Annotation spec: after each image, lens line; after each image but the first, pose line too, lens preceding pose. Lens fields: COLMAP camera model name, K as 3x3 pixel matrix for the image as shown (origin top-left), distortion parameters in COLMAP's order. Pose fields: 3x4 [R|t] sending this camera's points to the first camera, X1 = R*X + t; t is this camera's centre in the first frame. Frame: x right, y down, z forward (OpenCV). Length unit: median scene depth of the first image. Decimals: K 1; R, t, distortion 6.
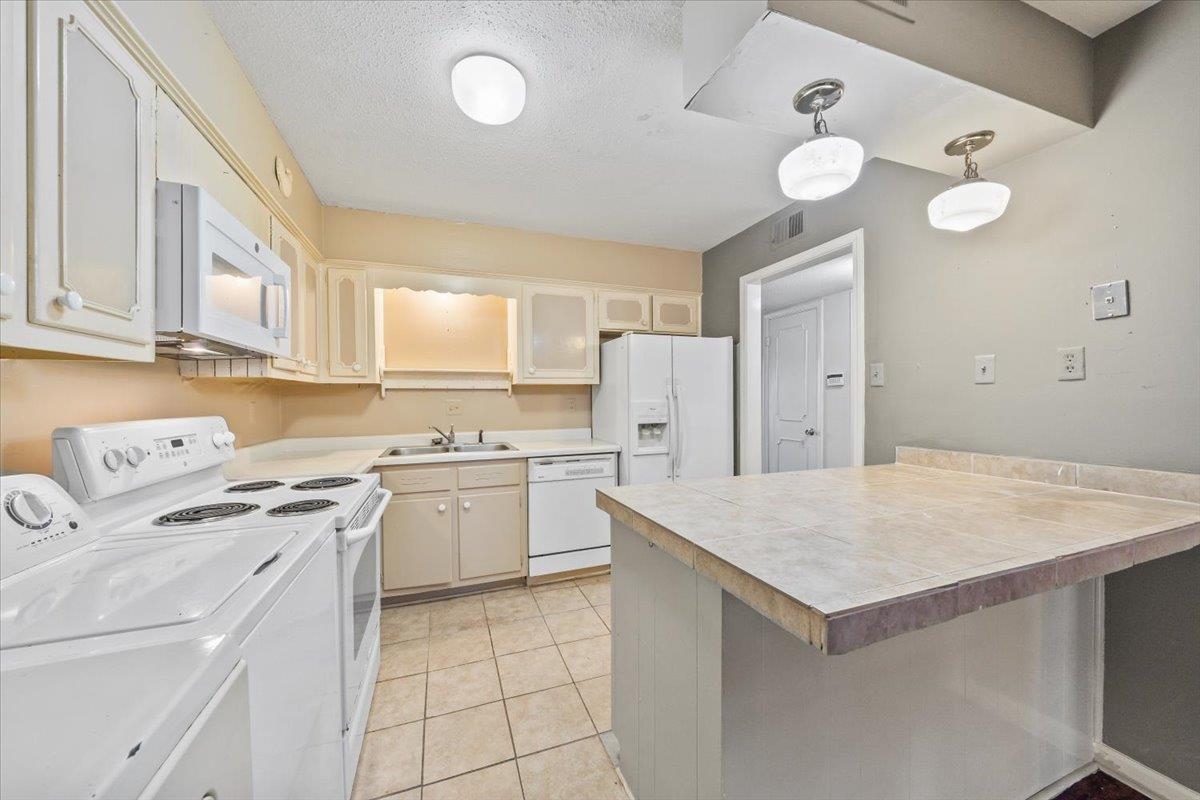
lens RADIAL K [[429.5, 0, 598.6], [0, 429.5, 398.8], [0, 0, 1]] dist [-0.005530, -0.000110]
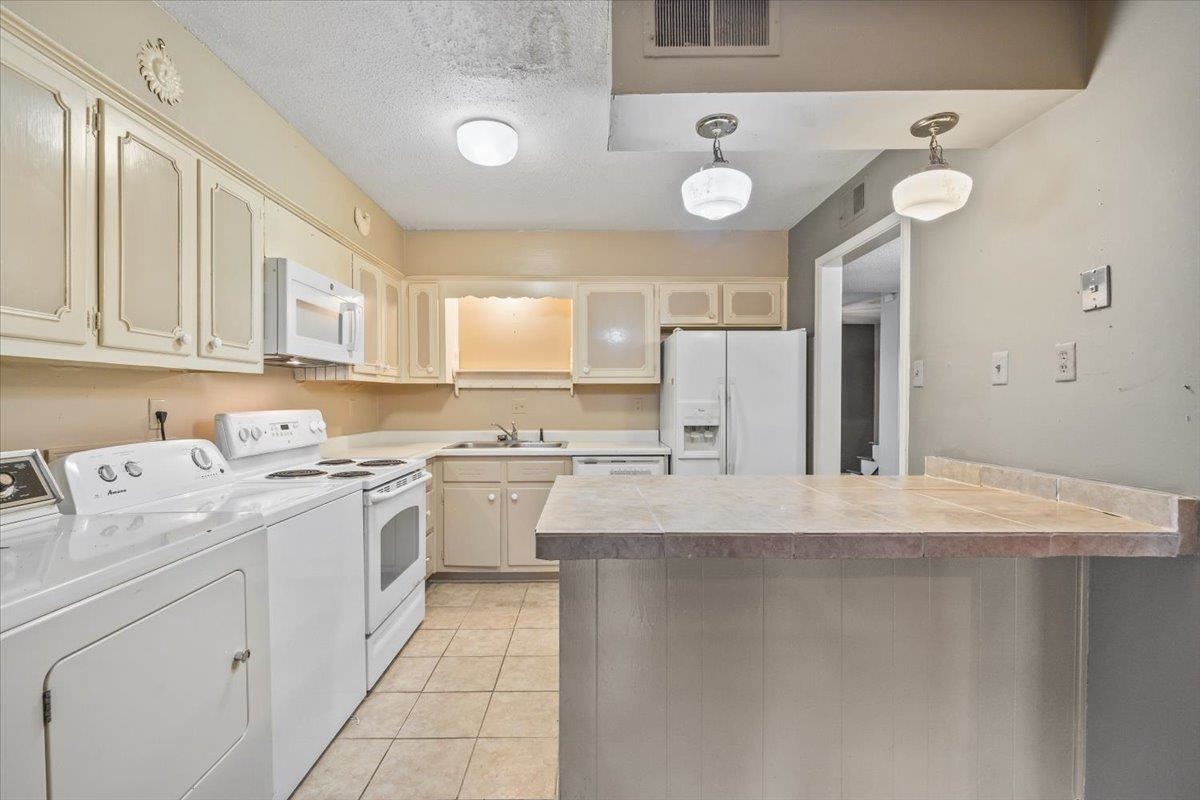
lens RADIAL K [[530.4, 0, 595.8], [0, 530.4, 400.1], [0, 0, 1]] dist [-0.003489, -0.001264]
pose [[0.943984, 0.008232, -0.329888, 0.435480], [-0.007192, 0.999965, 0.004371, -0.002525], [0.329912, -0.001754, 0.944010, -0.251681]]
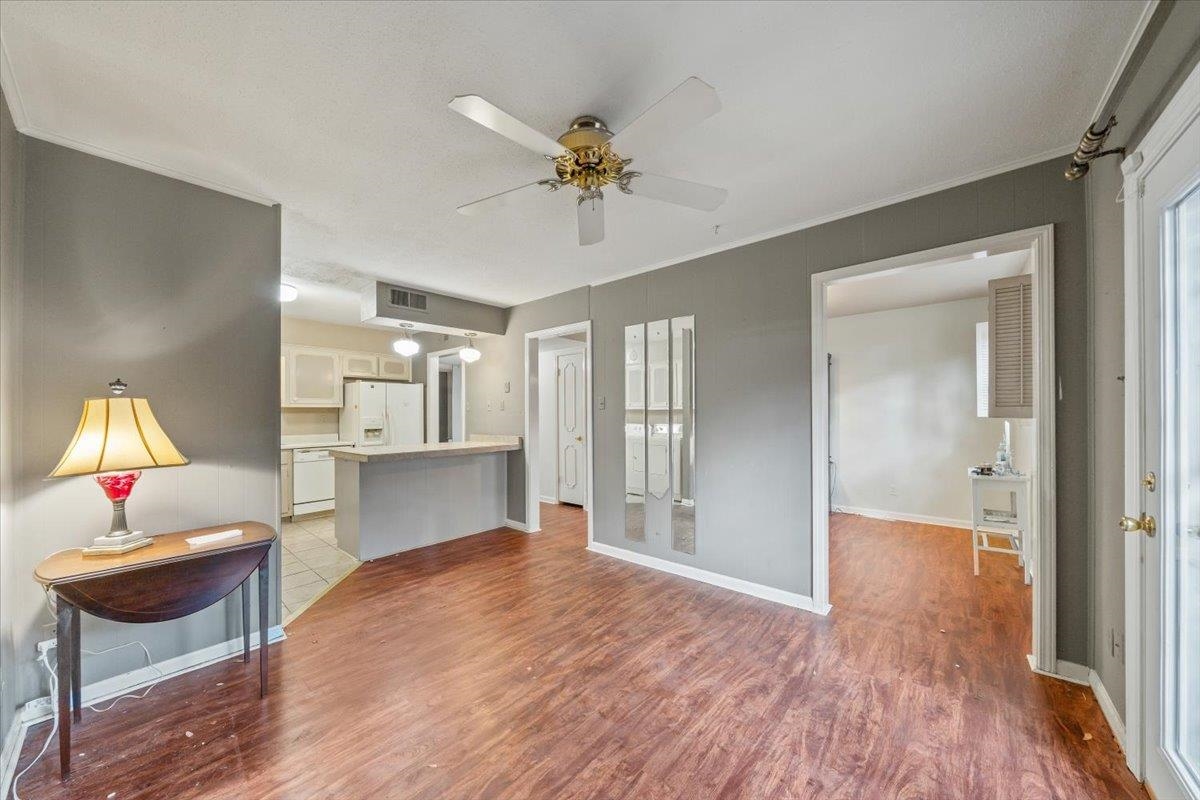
lens RADIAL K [[406.6, 0, 591.9], [0, 406.6, 412.6], [0, 0, 1]] dist [-0.000265, -0.000003]
pose [[0.879190, 0.001366, 0.476469, 0.177794], [0.001365, 0.999985, -0.005385, -0.006237], [-0.476469, 0.005384, 0.879175, -1.571621]]
